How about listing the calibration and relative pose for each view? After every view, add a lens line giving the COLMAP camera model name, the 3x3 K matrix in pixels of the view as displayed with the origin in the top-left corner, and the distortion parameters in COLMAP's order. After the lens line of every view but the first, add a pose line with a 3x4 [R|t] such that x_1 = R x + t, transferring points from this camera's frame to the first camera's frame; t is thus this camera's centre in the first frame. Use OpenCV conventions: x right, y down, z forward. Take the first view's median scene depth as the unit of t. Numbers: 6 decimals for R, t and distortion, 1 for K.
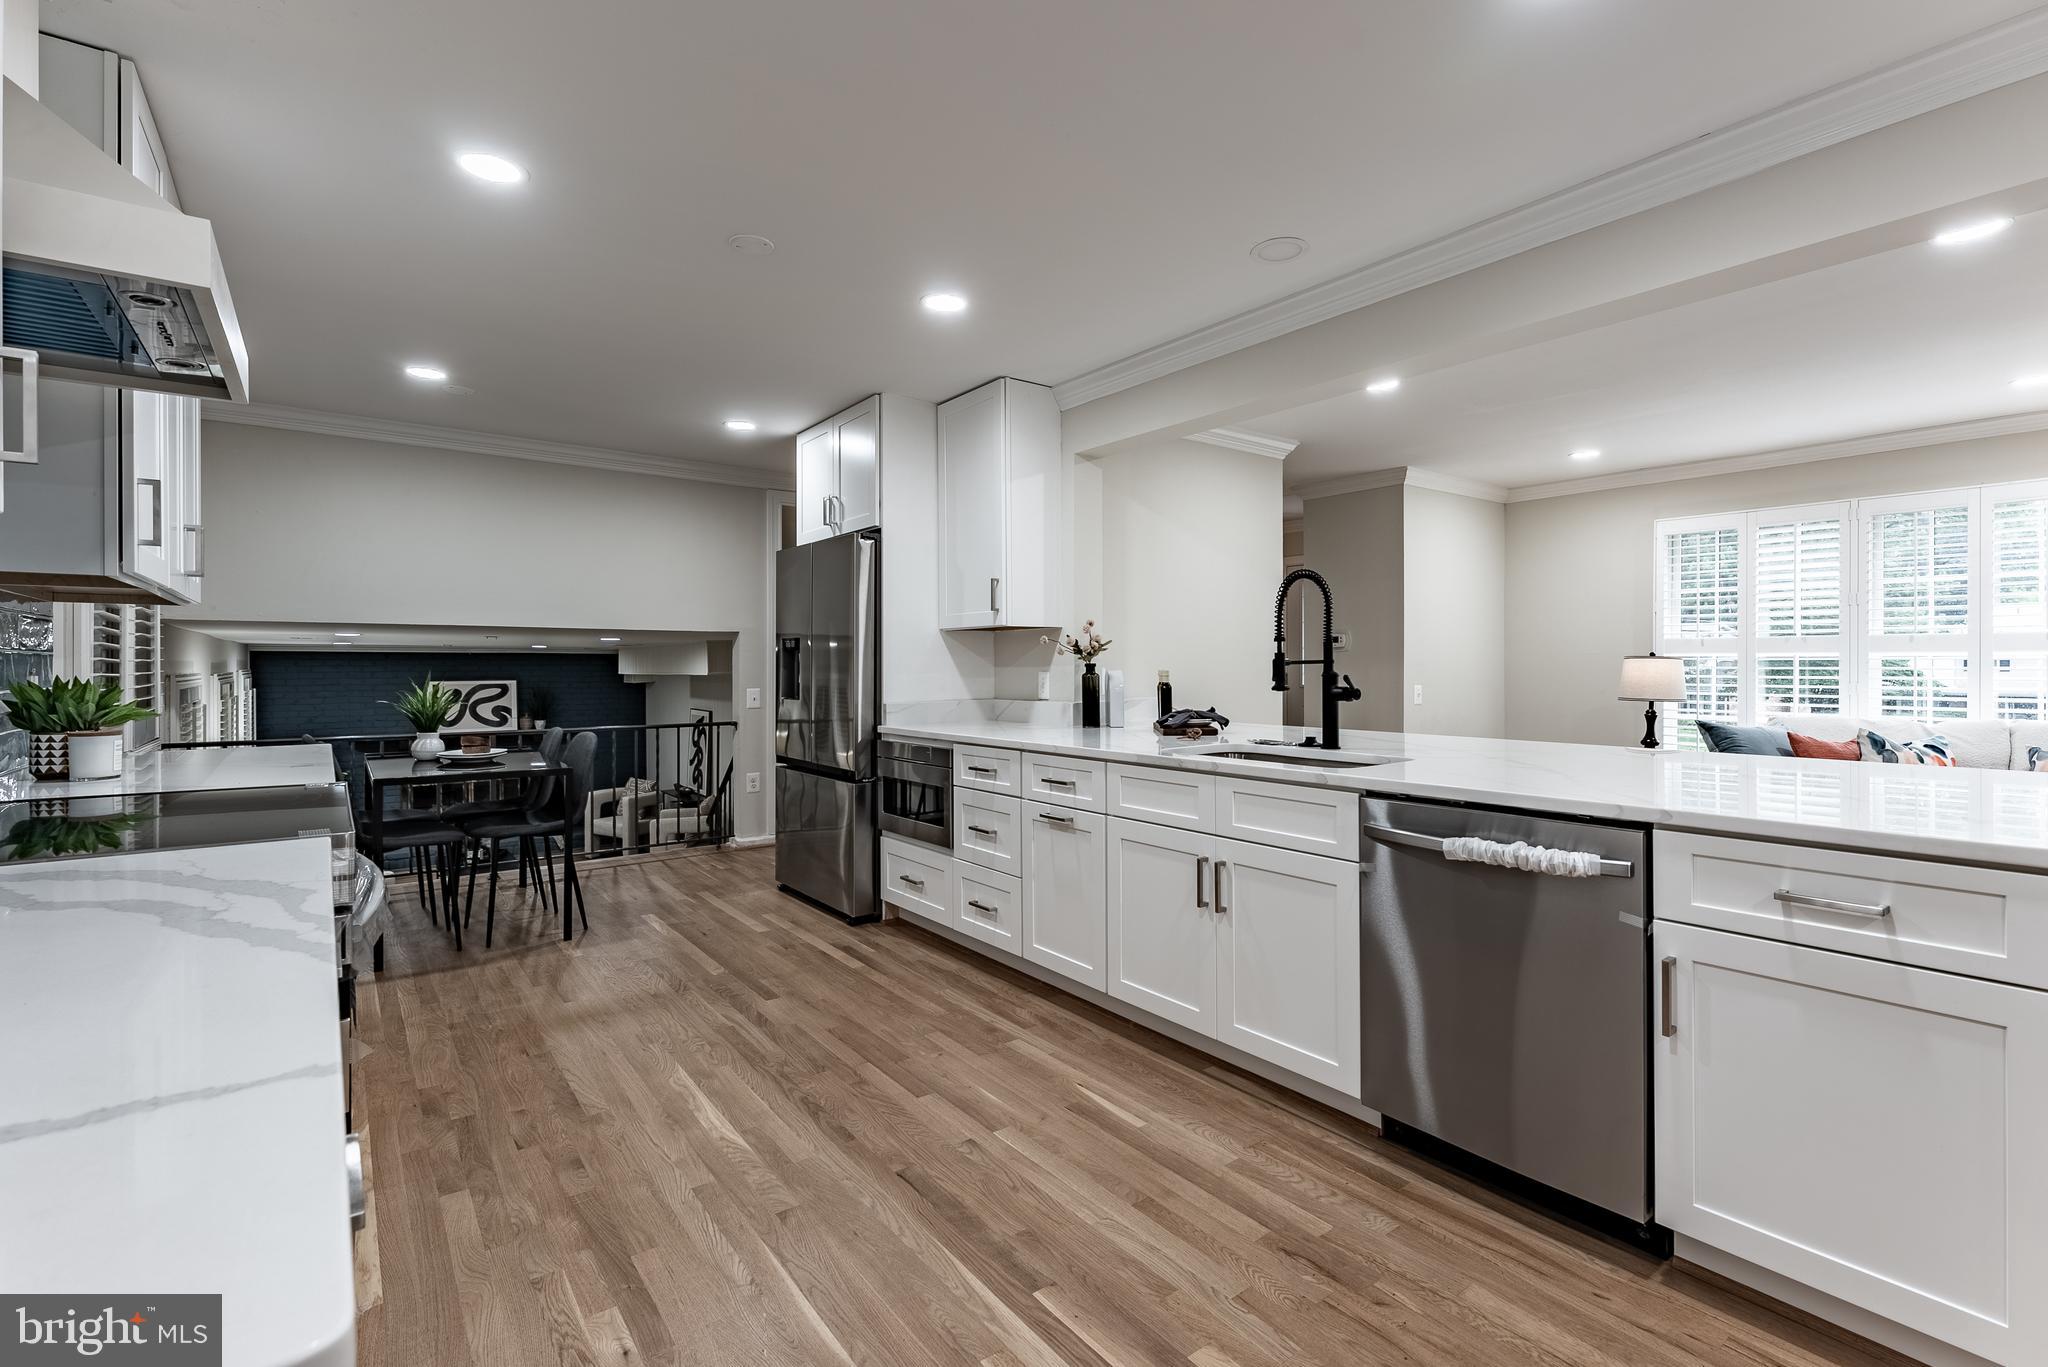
lens RADIAL K [[916.3, 0, 1025.2], [0, 916.3, 666.5], [0, 0, 1]] dist [-0.000676, 0.000235]
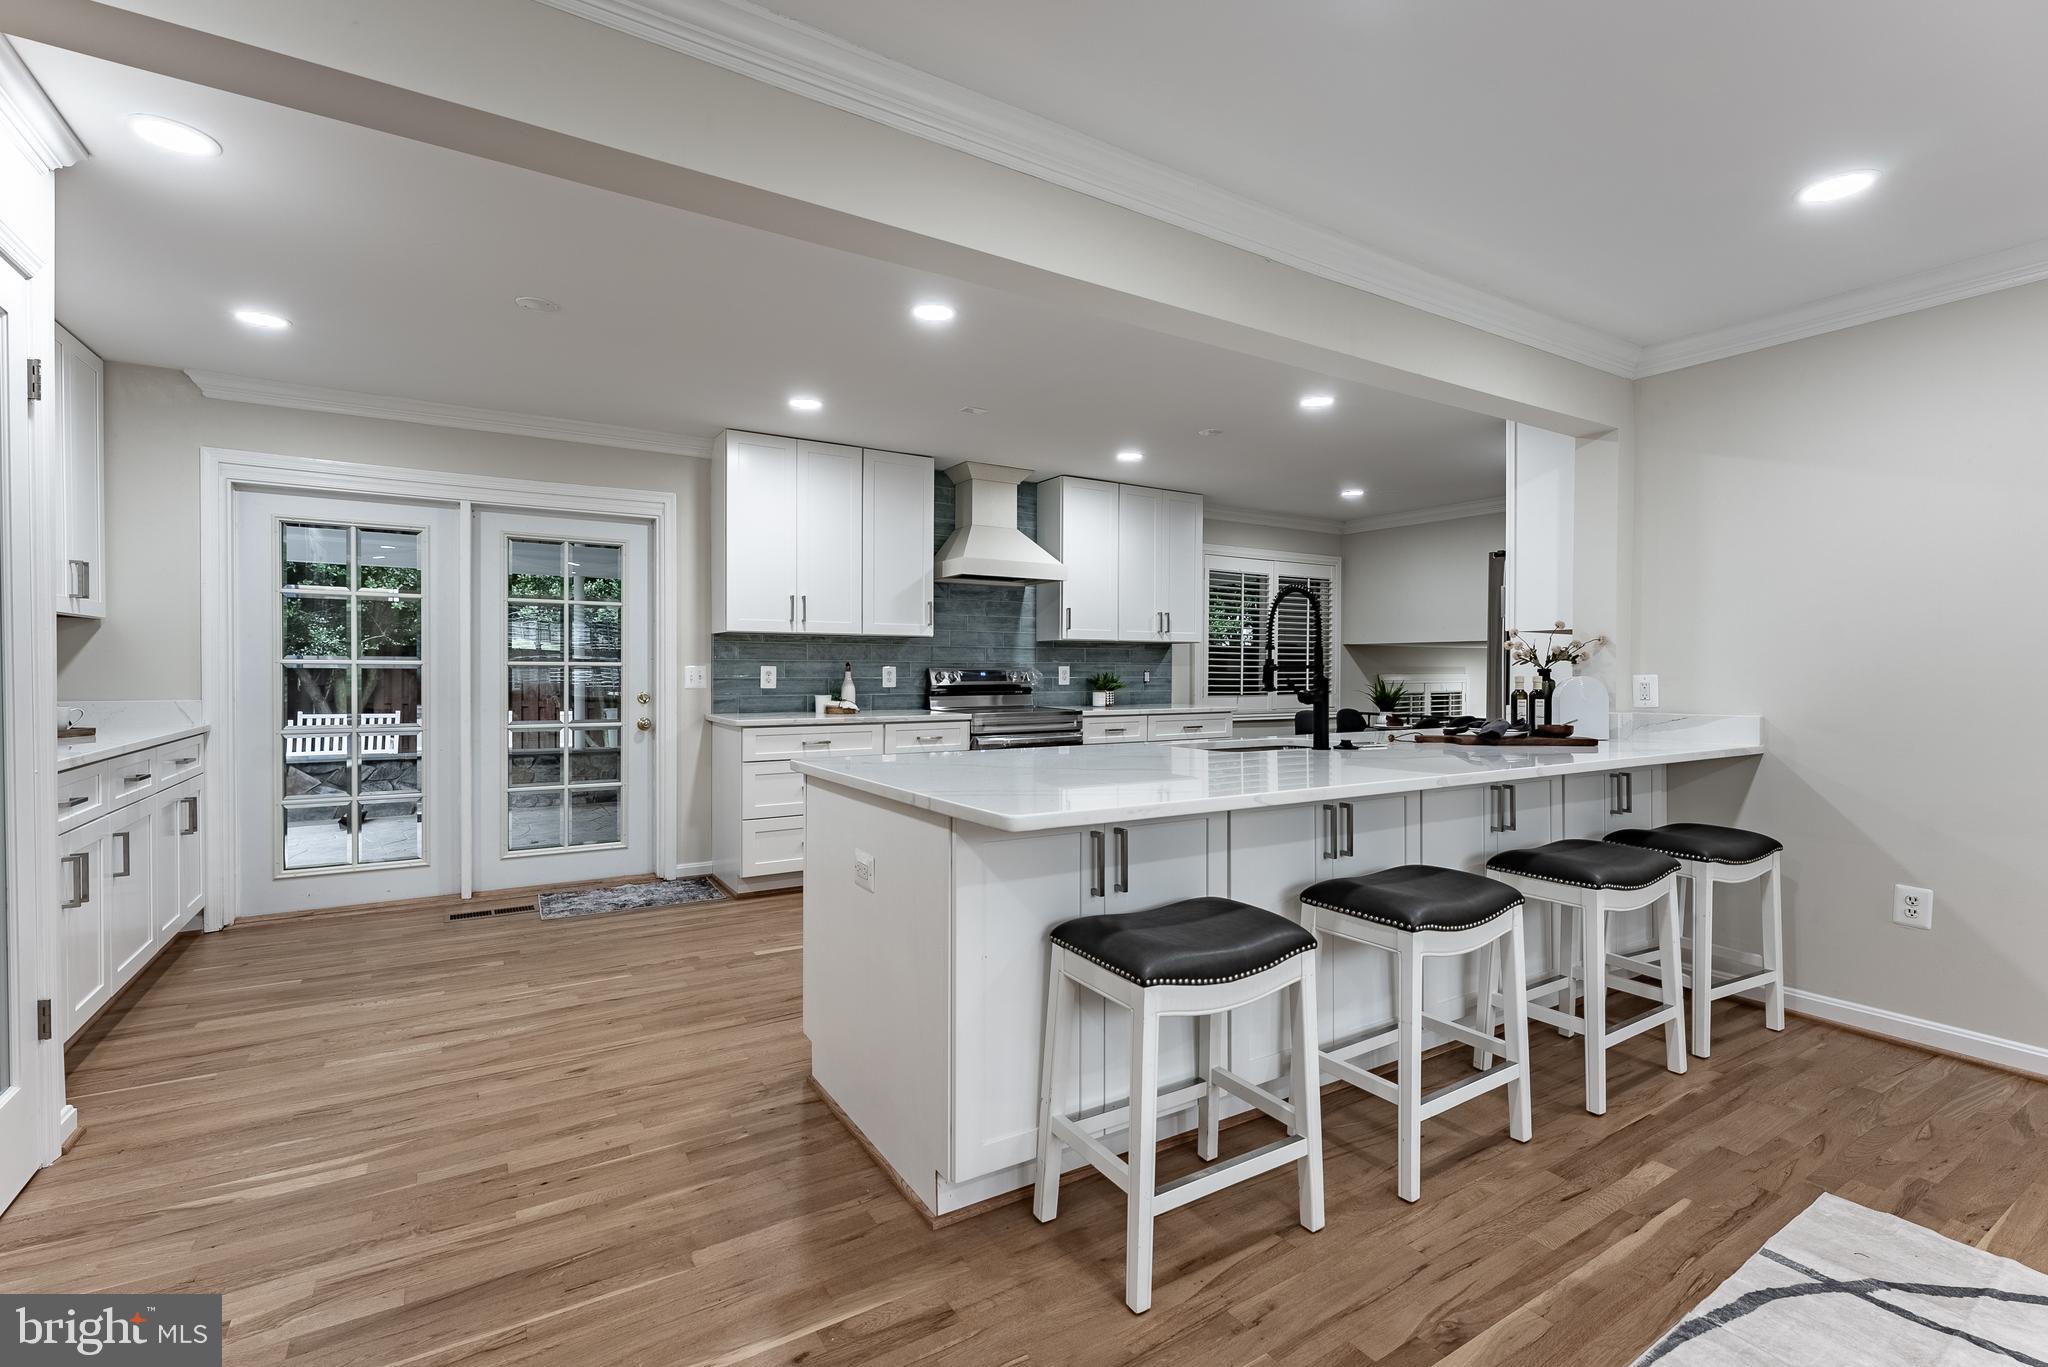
lens RADIAL K [[916.0, 0, 1027.5], [0, 916.0, 675.8], [0, 0, 1]] dist [-0.002770, -0.000165]
pose [[-0.091275, 0.009080, -0.995784, 1.350504], [-0.005199, 0.999940, 0.009594, -0.002746], [0.995812, 0.006053, -0.091222, 0.725959]]
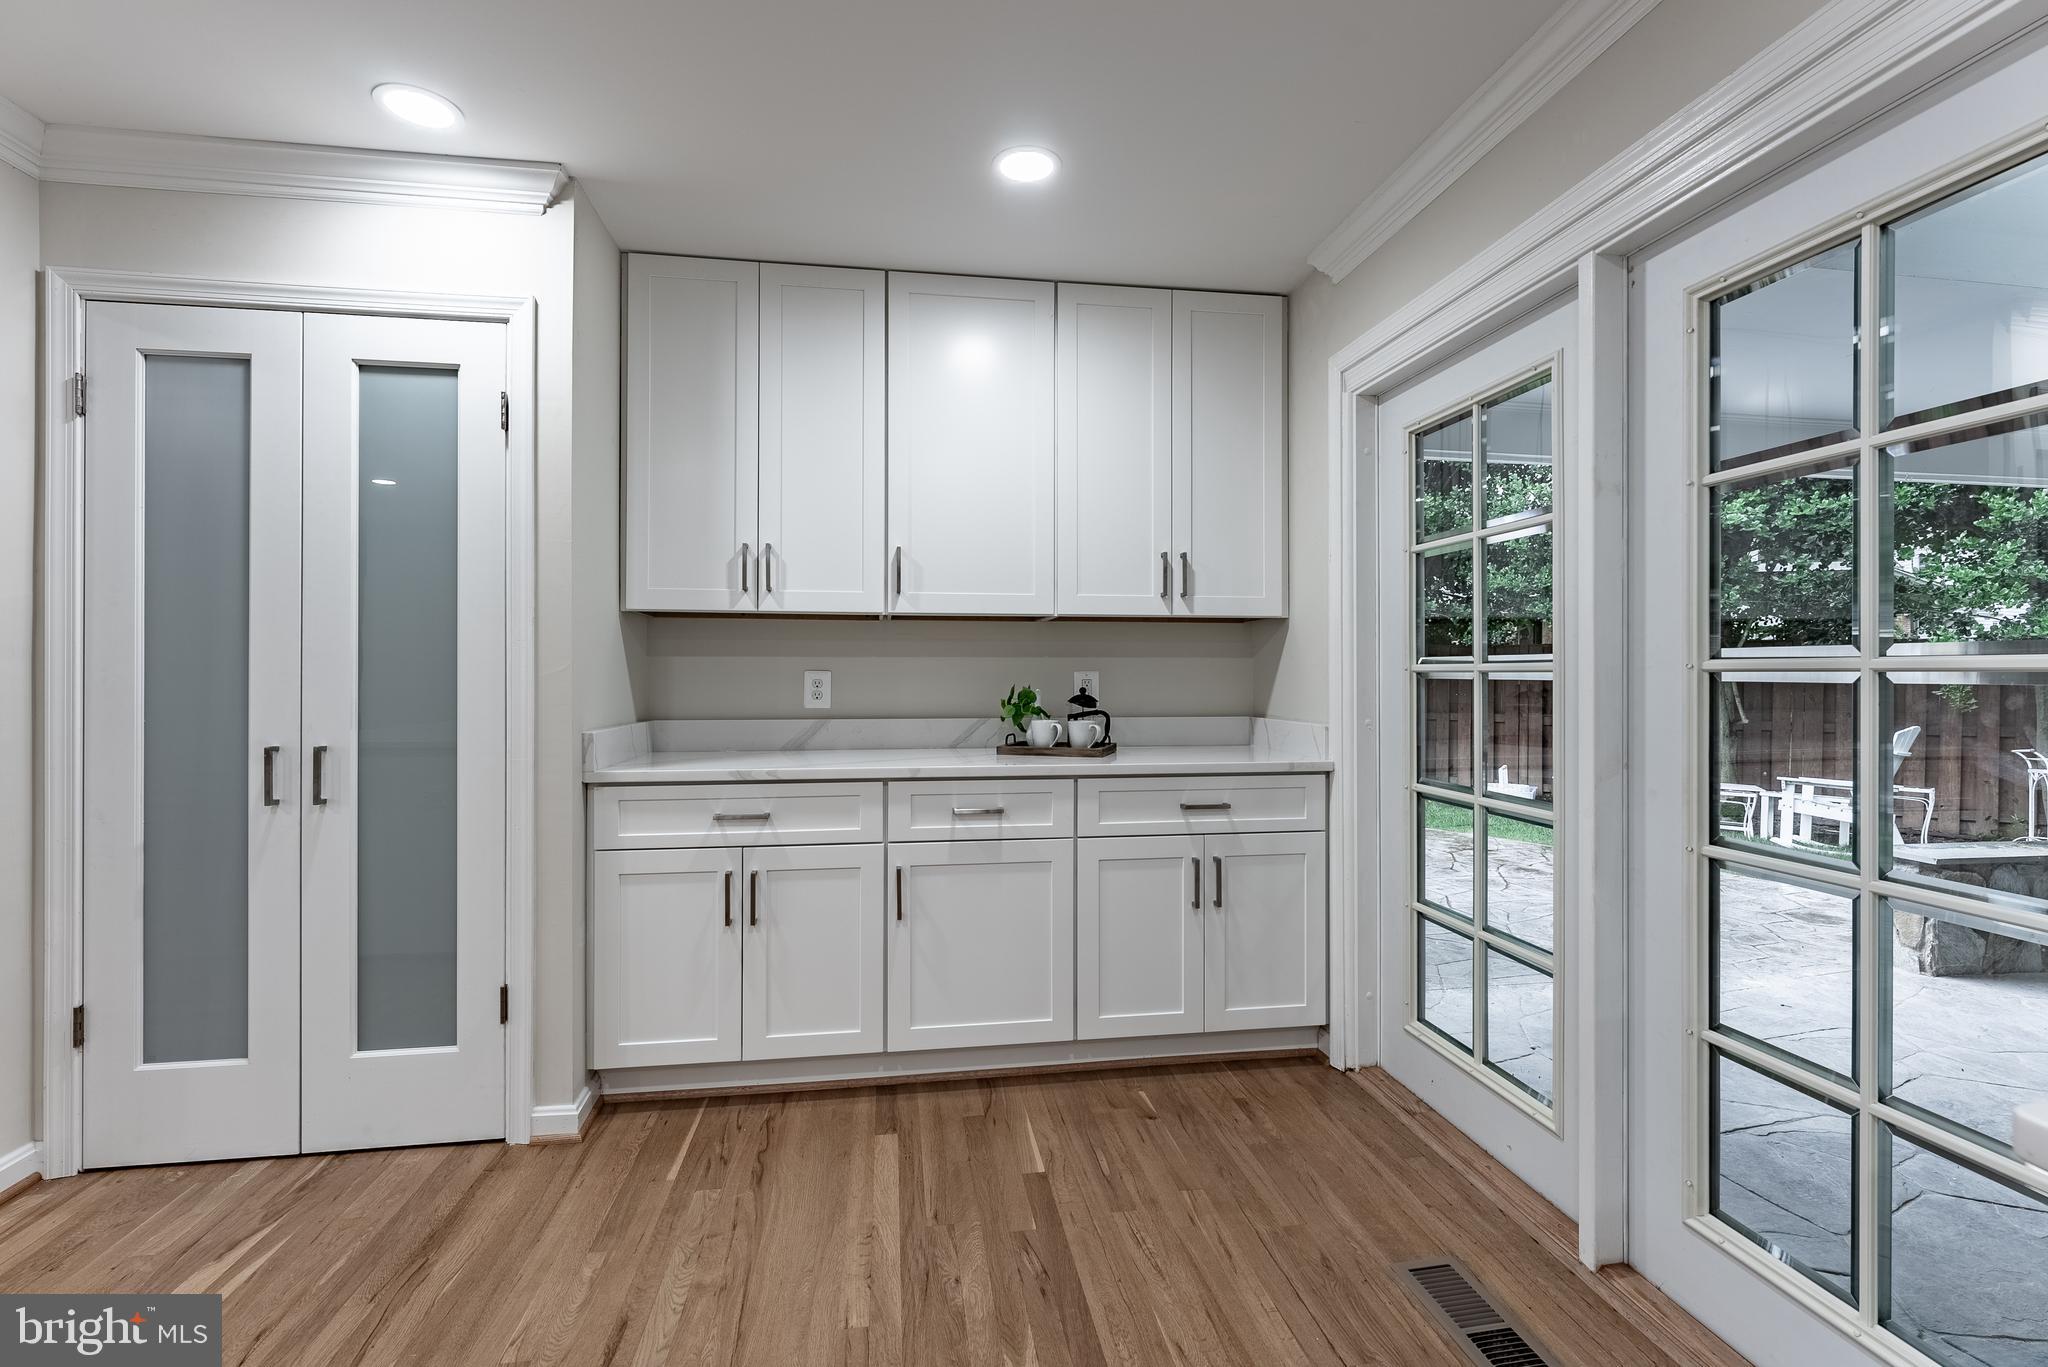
lens RADIAL K [[916.0, 0, 1027.5], [0, 916.0, 675.8], [0, 0, 1]] dist [-0.002770, -0.000165]
pose [[-0.878024, 0.000794, 0.478615, -0.004369], [0.000959, 1.000000, 0.000100, 0.001046], [-0.478615, 0.000547, -0.878025, 0.370052]]
